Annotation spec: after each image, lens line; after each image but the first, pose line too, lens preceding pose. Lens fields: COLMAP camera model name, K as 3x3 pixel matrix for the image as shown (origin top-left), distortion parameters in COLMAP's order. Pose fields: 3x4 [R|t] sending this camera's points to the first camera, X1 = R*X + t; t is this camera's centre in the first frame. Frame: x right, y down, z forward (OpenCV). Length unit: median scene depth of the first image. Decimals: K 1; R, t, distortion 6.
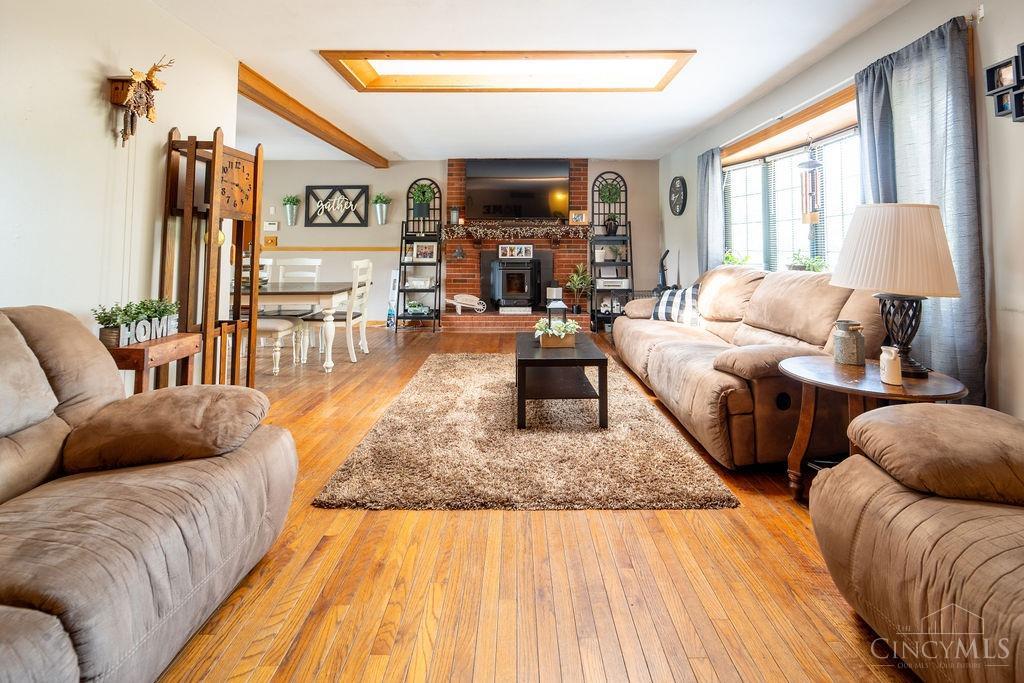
lens RADIAL K [[436.7, 0, 514.6], [0, 436.7, 229.5], [0, 0, 1]] dist [0.000492, -0.000039]
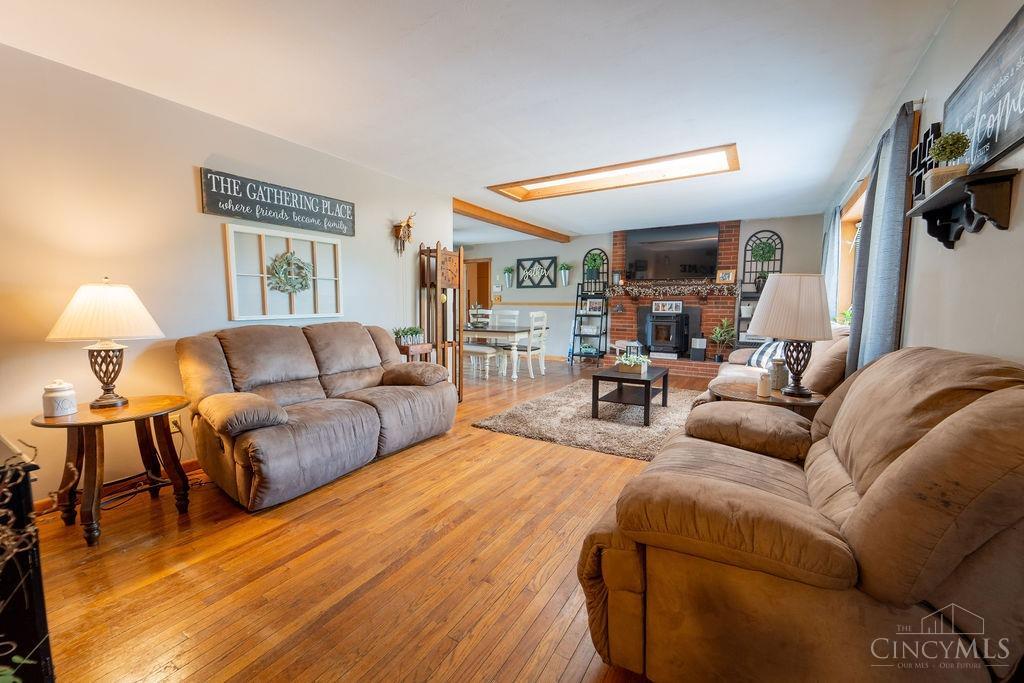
lens RADIAL K [[407.0, 0, 512.0], [0, 407.0, 341.5], [0, 0, 1]] dist [-0.000403, -0.002133]
pose [[0.850299, 0.052610, -0.523664, 0.232383], [0.018970, 0.991281, 0.130391, -0.008473], [0.525958, -0.120805, 0.841887, -0.164732]]
